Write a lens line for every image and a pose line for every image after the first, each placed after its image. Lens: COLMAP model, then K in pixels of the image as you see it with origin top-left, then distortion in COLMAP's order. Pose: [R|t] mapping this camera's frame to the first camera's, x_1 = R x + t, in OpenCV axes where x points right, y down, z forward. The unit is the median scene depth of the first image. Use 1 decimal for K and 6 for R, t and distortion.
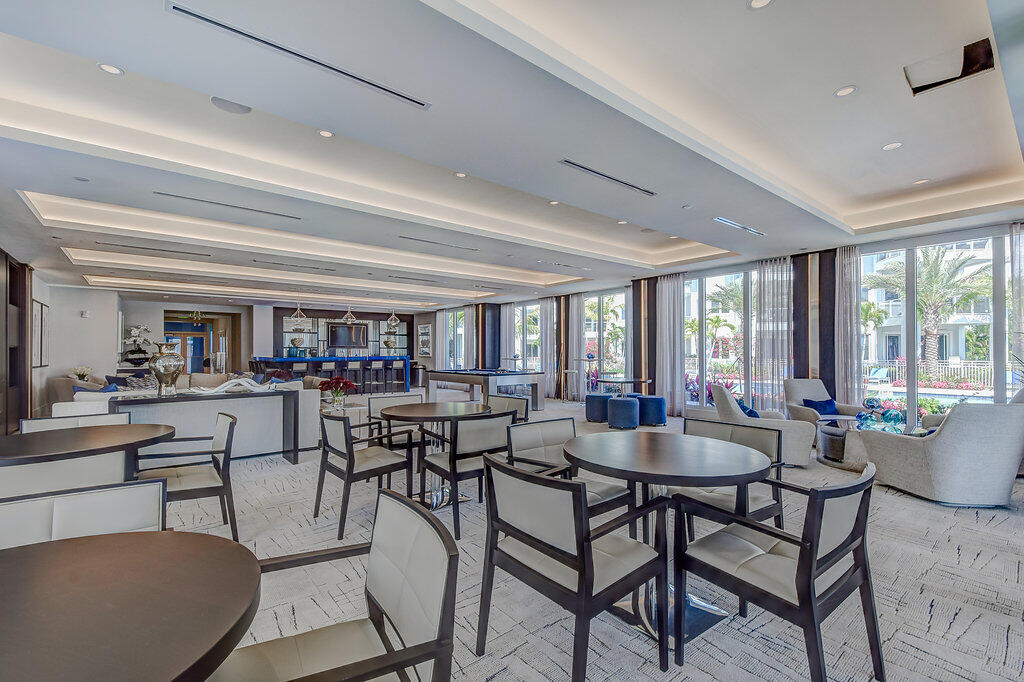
lens RADIAL K [[458.2, 0, 505.0], [0, 458.2, 348.8], [0, 0, 1]] dist [0.022876, -0.007510]
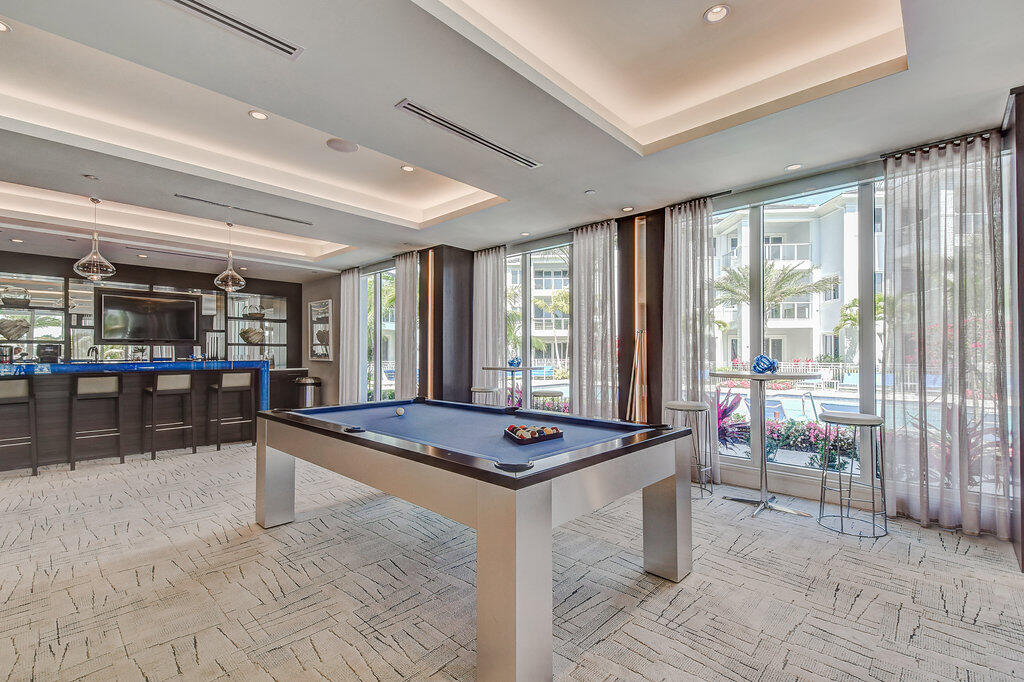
lens RADIAL K [[458.2, 0, 514.8], [0, 458.2, 343.9], [0, 0, 1]] dist [0.022876, -0.007510]
pose [[0.988418, 0.013675, 0.151138, -0.032072], [-0.011967, 0.999854, -0.012205, 0.000260], [-0.151283, 0.010255, 0.988437, 0.438968]]
